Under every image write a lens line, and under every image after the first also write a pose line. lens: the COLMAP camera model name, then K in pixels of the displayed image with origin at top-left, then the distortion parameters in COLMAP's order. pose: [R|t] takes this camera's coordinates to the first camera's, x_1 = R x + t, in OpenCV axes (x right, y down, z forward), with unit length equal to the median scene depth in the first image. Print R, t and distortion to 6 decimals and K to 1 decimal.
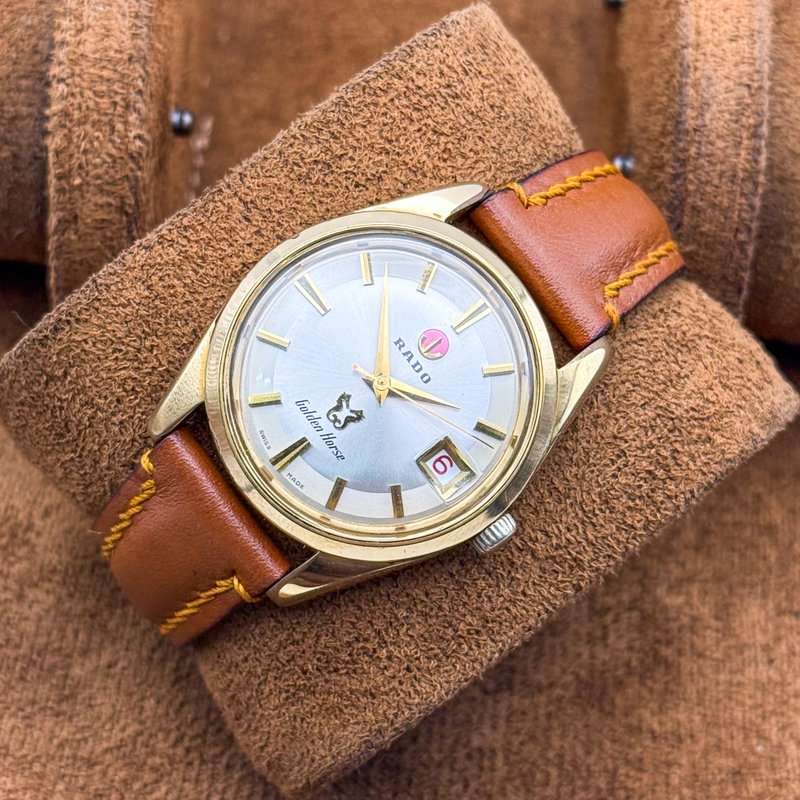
lens RADIAL K [[2241.5, 0, 418.0], [0, 2241.5, 428.4], [0, 0, 1]] dist [-0.044444, 0.000000]
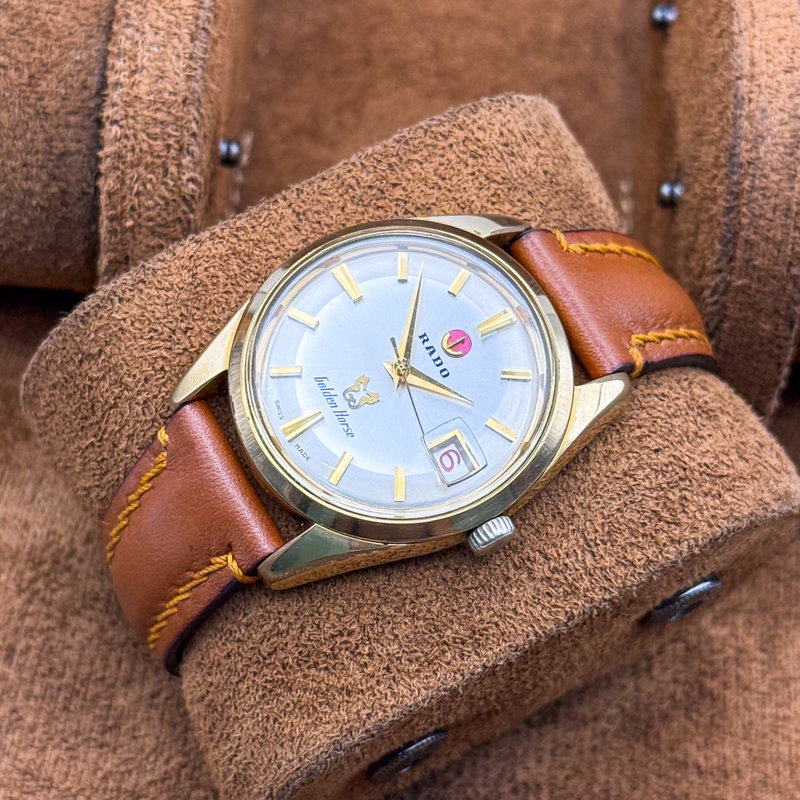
lens RADIAL K [[2241.5, 0, 397.2], [0, 2241.5, 395.4], [0, 0, 1]] dist [-0.044444, 0.000000]
pose [[0.989379, 0.125978, -0.072518, 0.055189], [-0.141107, 0.952164, -0.271059, 0.256731], [0.034901, 0.278413, 0.959827, 0.022423]]
